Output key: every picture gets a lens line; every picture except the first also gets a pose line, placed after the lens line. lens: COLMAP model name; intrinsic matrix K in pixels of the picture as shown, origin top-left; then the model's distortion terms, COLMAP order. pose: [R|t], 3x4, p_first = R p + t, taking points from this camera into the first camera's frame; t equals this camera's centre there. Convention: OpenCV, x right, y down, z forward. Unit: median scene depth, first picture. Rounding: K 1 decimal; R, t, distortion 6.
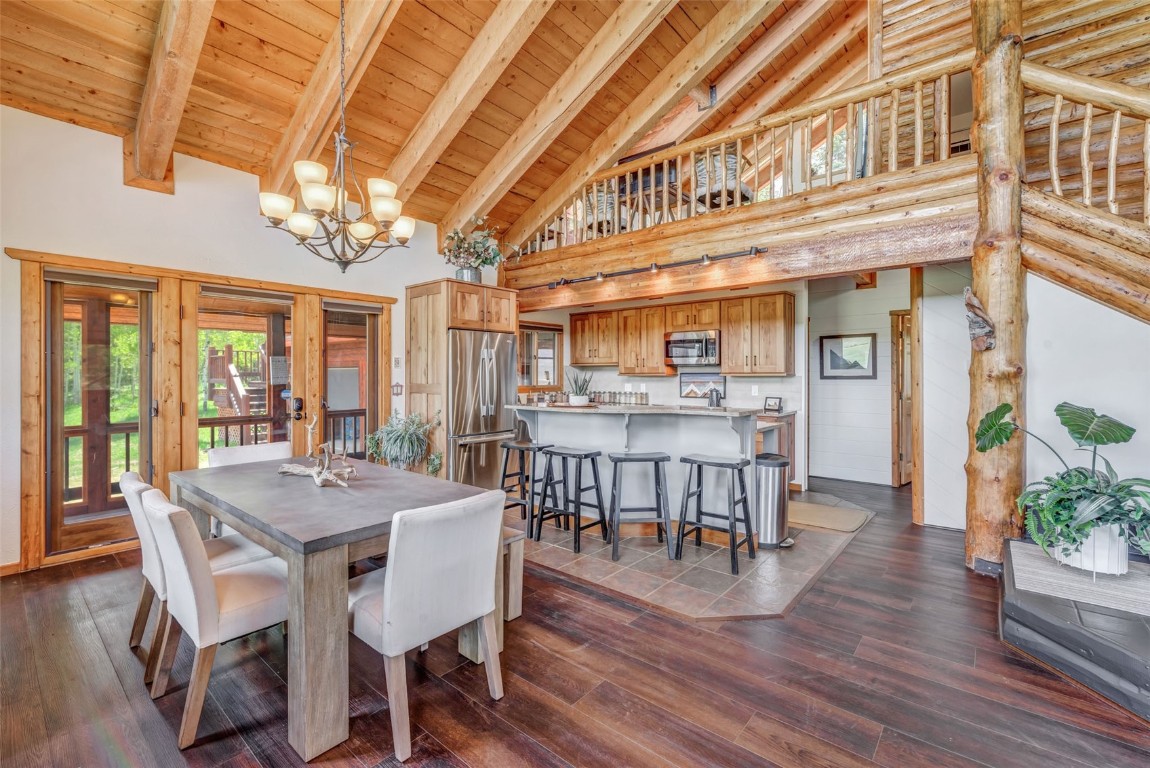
lens RADIAL K [[496.2, 0, 572.5], [0, 496.2, 373.8], [0, 0, 1]] dist [-0.003822, 0.001453]
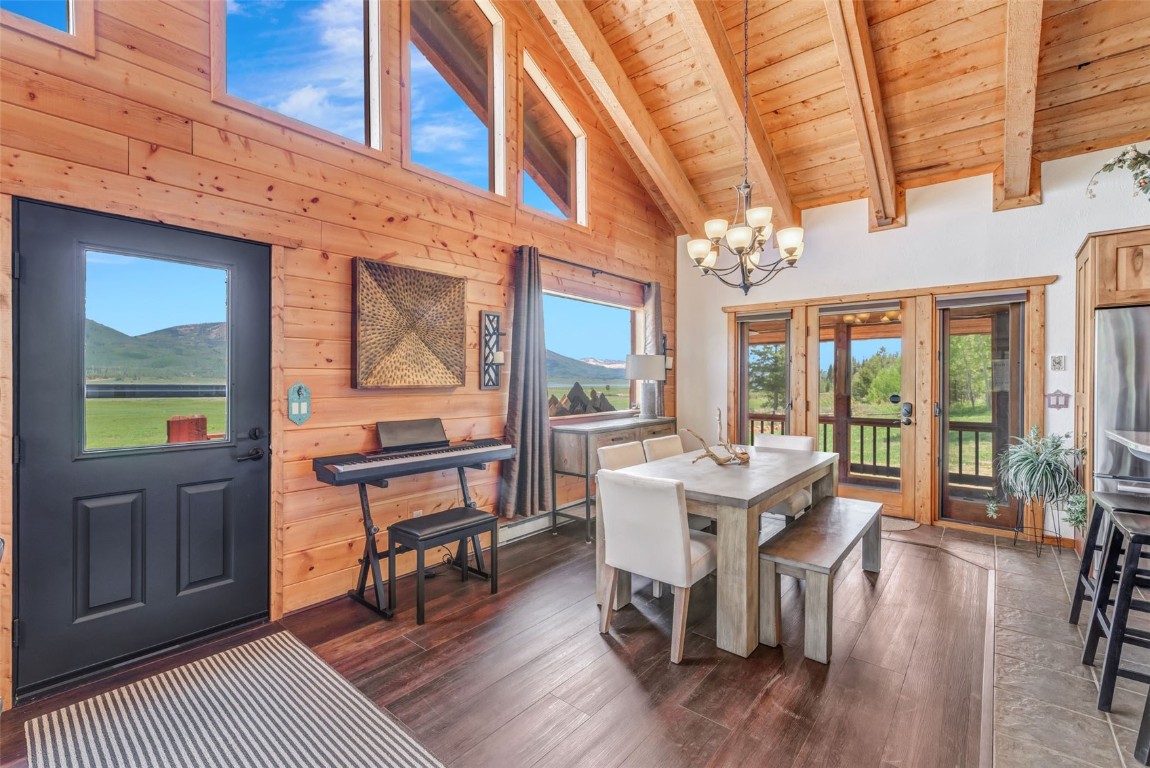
lens RADIAL K [[496.2, 0, 572.4], [0, 496.2, 383.3], [0, 0, 1]] dist [-0.003822, 0.001453]
pose [[-0.005820, 0.007389, -0.999956, 0.432310], [-0.000242, 0.999973, 0.007391, 0.002150], [0.999983, 0.000285, -0.005819, 0.327844]]
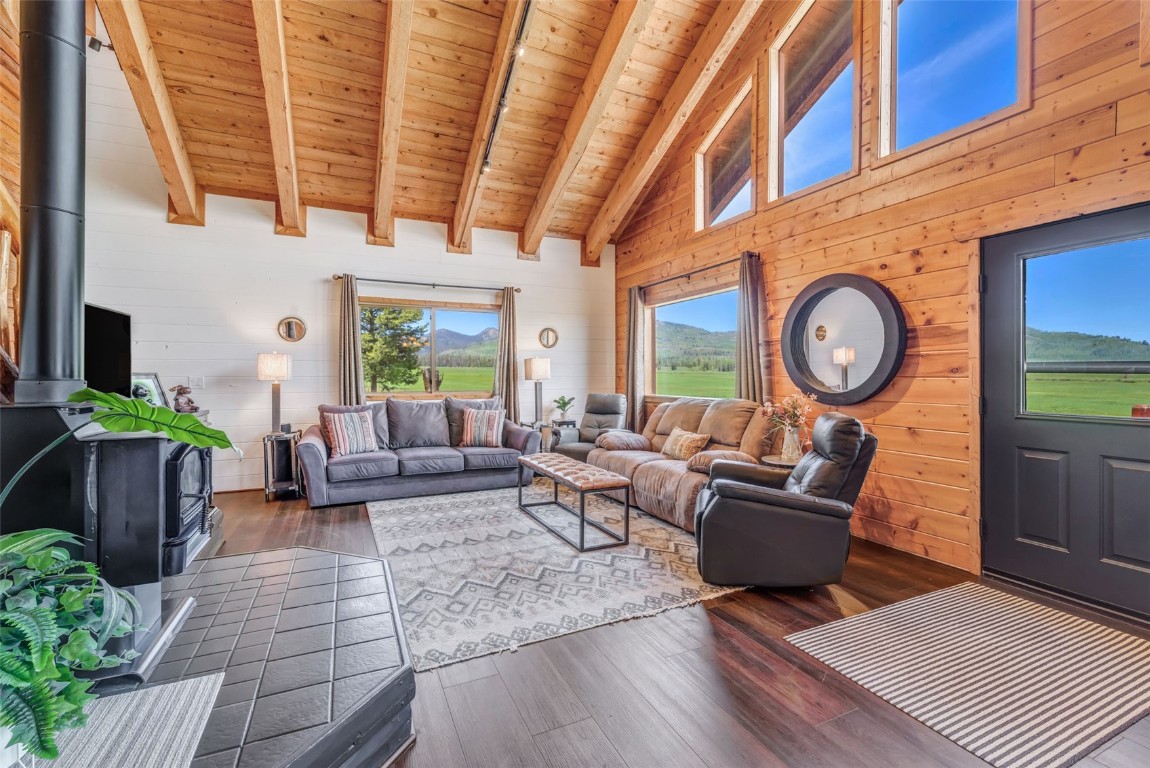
lens RADIAL K [[496.2, 0, 574.9], [0, 496.2, 377.9], [0, 0, 1]] dist [-0.003822, 0.001453]
pose [[-0.903726, -0.002031, 0.428108, 0.215503], [-0.000587, 0.999994, 0.003506, 0.024975], [-0.428112, 0.002918, -0.903721, 0.650889]]
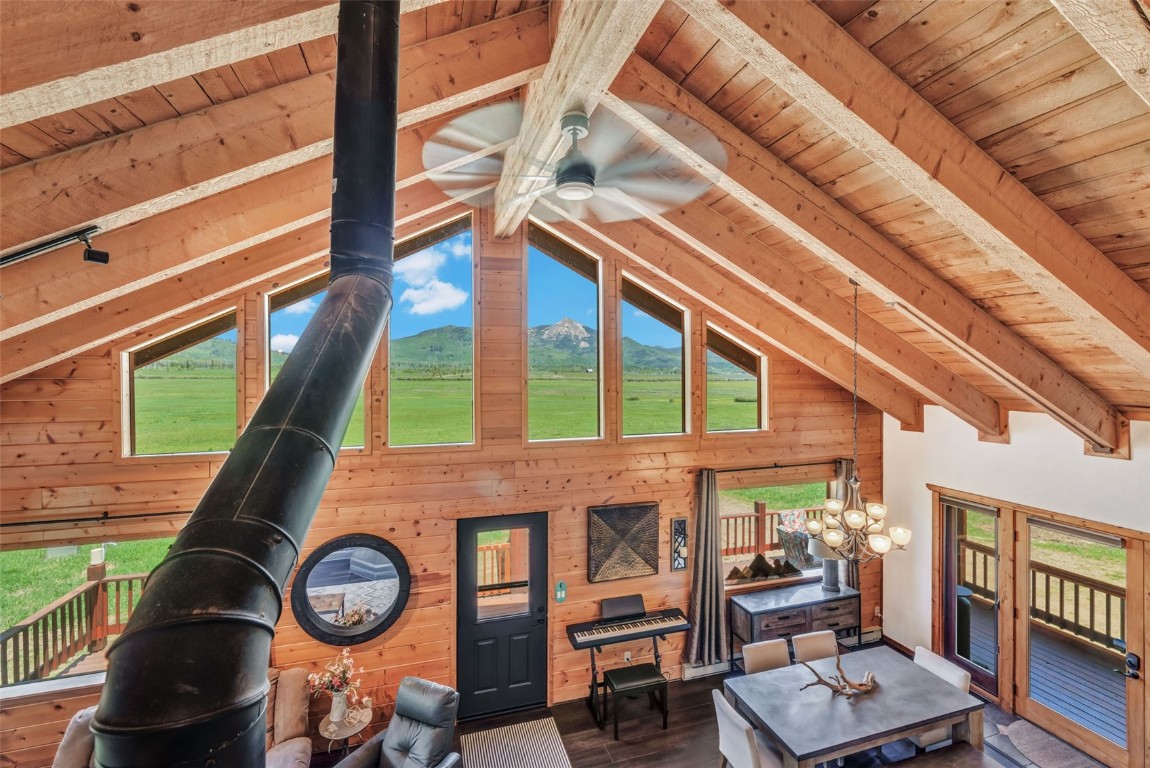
lens RADIAL K [[496.2, 0, 569.0], [0, 496.2, 369.7], [0, 0, 1]] dist [-0.003822, 0.001453]
pose [[-0.553095, 0.001271, -0.833117, 0.754732], [0.004104, 0.999991, -0.001198, -0.463968], [0.833108, -0.004082, -0.553095, 0.627824]]
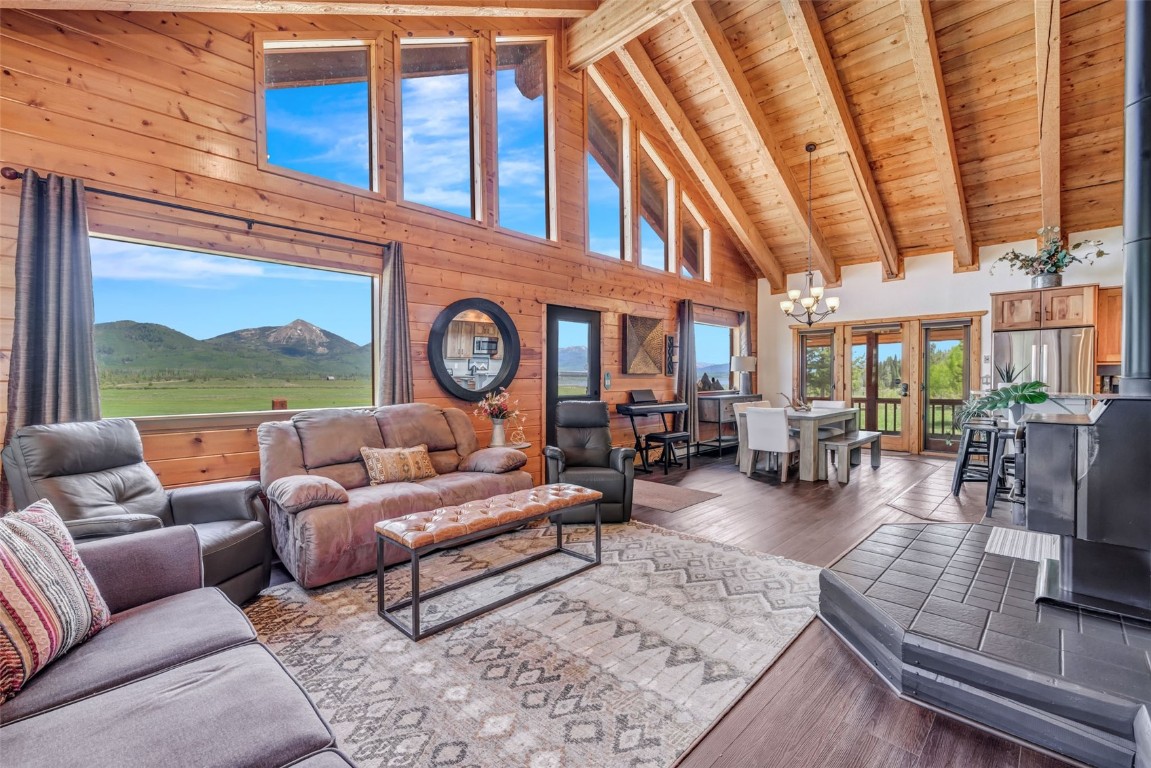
lens RADIAL K [[496.6, 0, 571.9], [0, 496.6, 386.6], [0, 0, 1]] dist [-0.003822, 0.001453]
pose [[-0.085627, 0.015706, -0.996204, 1.194871], [0.005151, 0.999869, 0.015321, 0.026828], [0.996314, -0.003819, -0.085696, 0.016108]]
